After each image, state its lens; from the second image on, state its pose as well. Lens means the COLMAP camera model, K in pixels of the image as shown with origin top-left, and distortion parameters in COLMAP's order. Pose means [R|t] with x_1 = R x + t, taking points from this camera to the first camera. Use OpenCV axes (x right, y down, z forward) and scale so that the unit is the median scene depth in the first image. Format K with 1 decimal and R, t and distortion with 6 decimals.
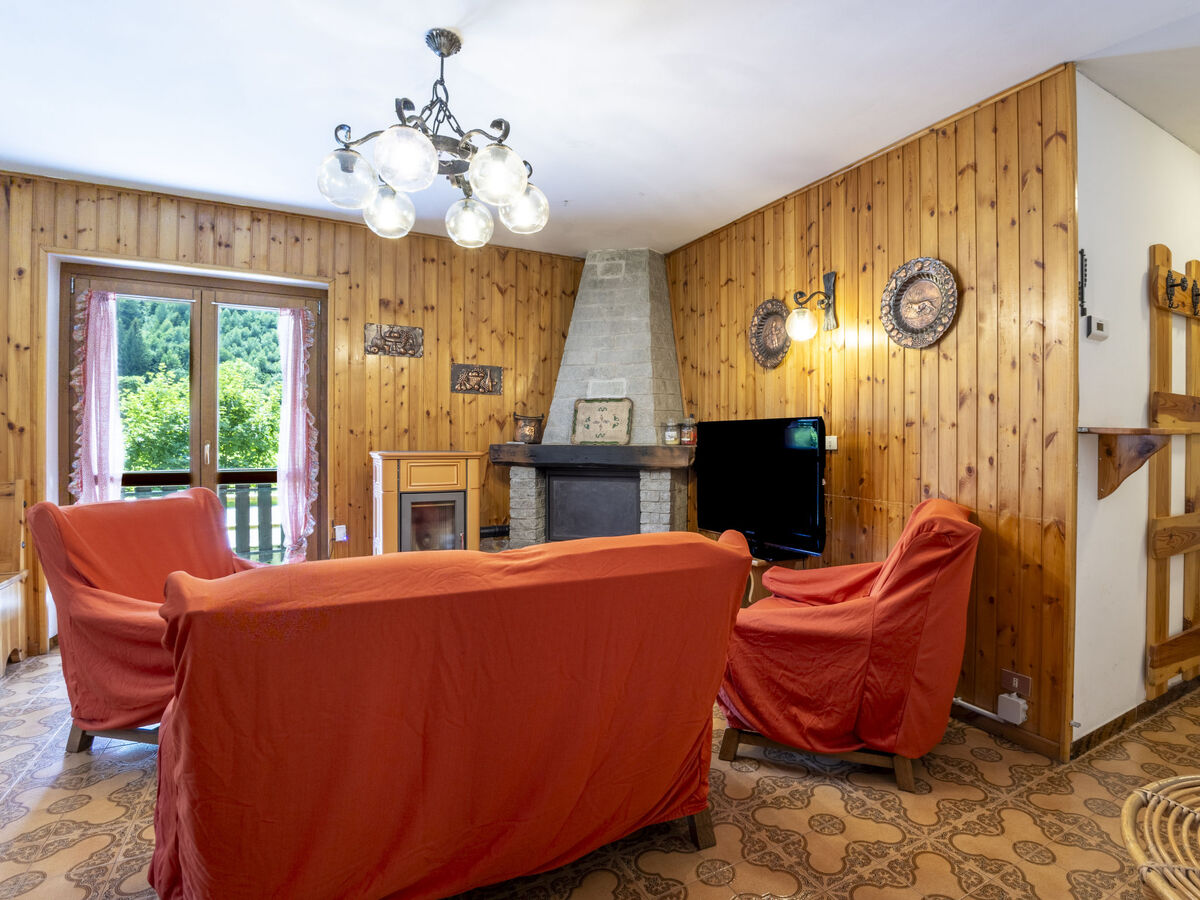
lens RADIAL K [[635.5, 0, 676.7], [0, 635.5, 454.2], [0, 0, 1]] dist [-0.101699, 0.020360]
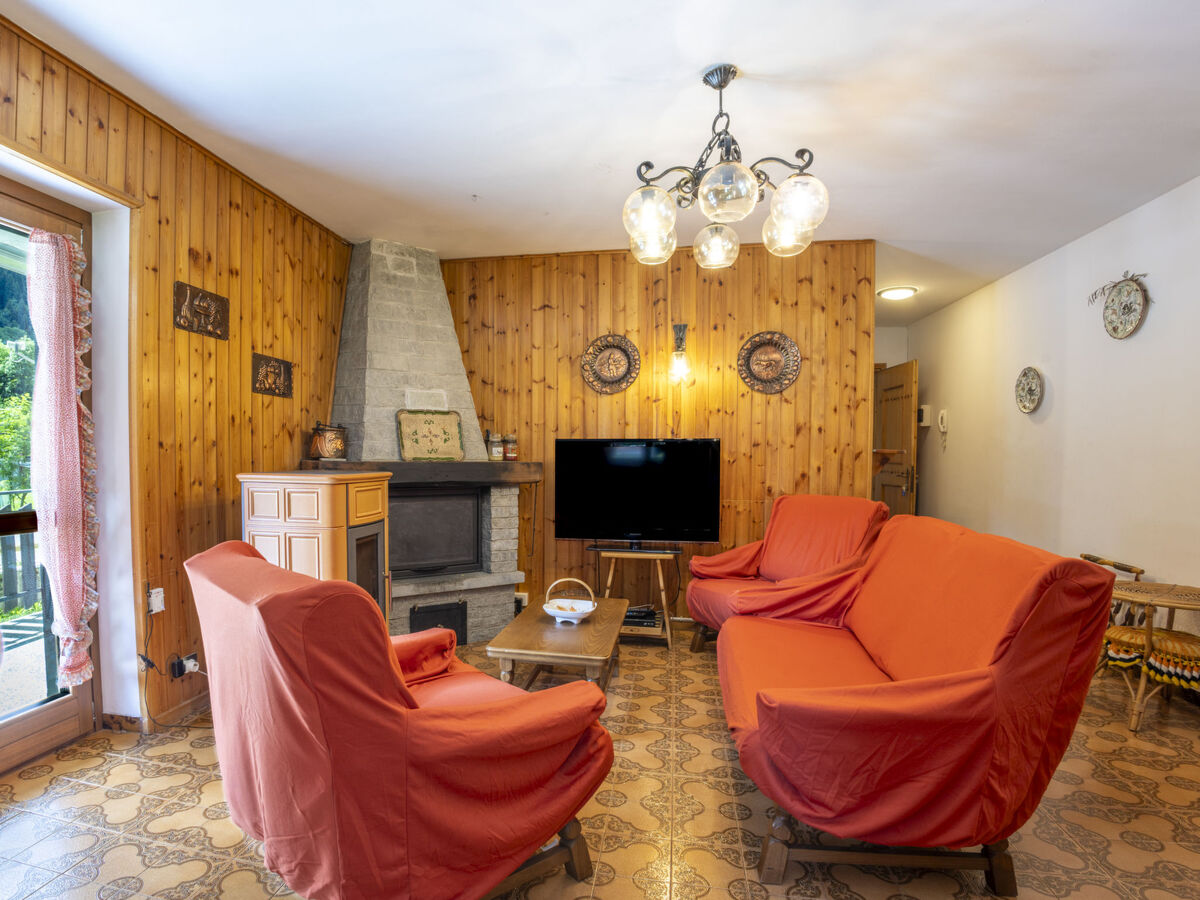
lens RADIAL K [[635.5, 0, 564.4], [0, 635.5, 489.1], [0, 0, 1]] dist [-0.101699, 0.020360]
pose [[0.666175, -0.043192, 0.744544, -0.719752], [0.014490, 0.998883, 0.044982, -0.013064], [-0.745655, -0.019177, 0.666056, 0.260275]]
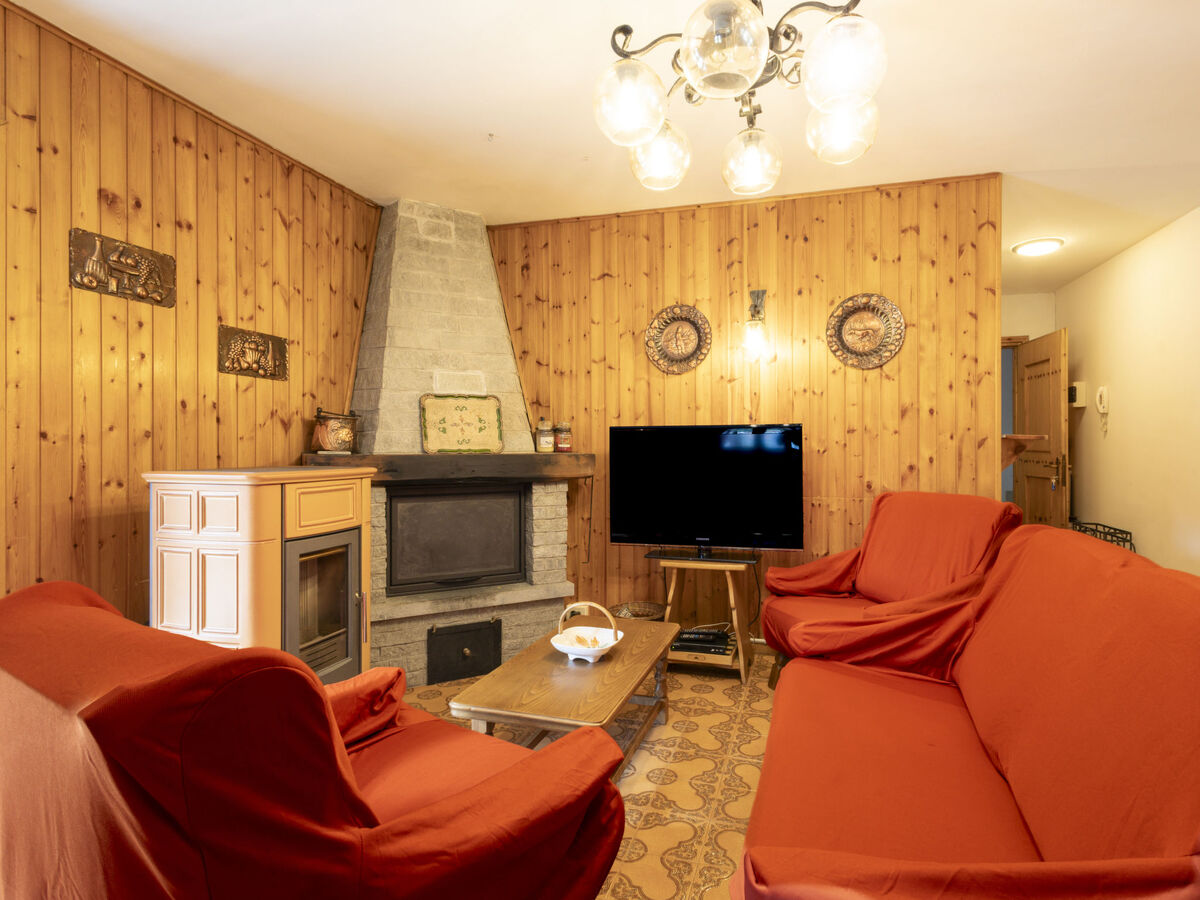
lens RADIAL K [[625.0, 0, 661.9], [0, 625.0, 446.4], [0, 0, 1]] dist [-0.009419, -0.003443]
pose [[0.715727, -0.010743, 0.698297, -0.516162], [0.021589, 0.999744, -0.006747, -0.013483], [-0.698046, 0.019905, 0.715776, 0.286879]]
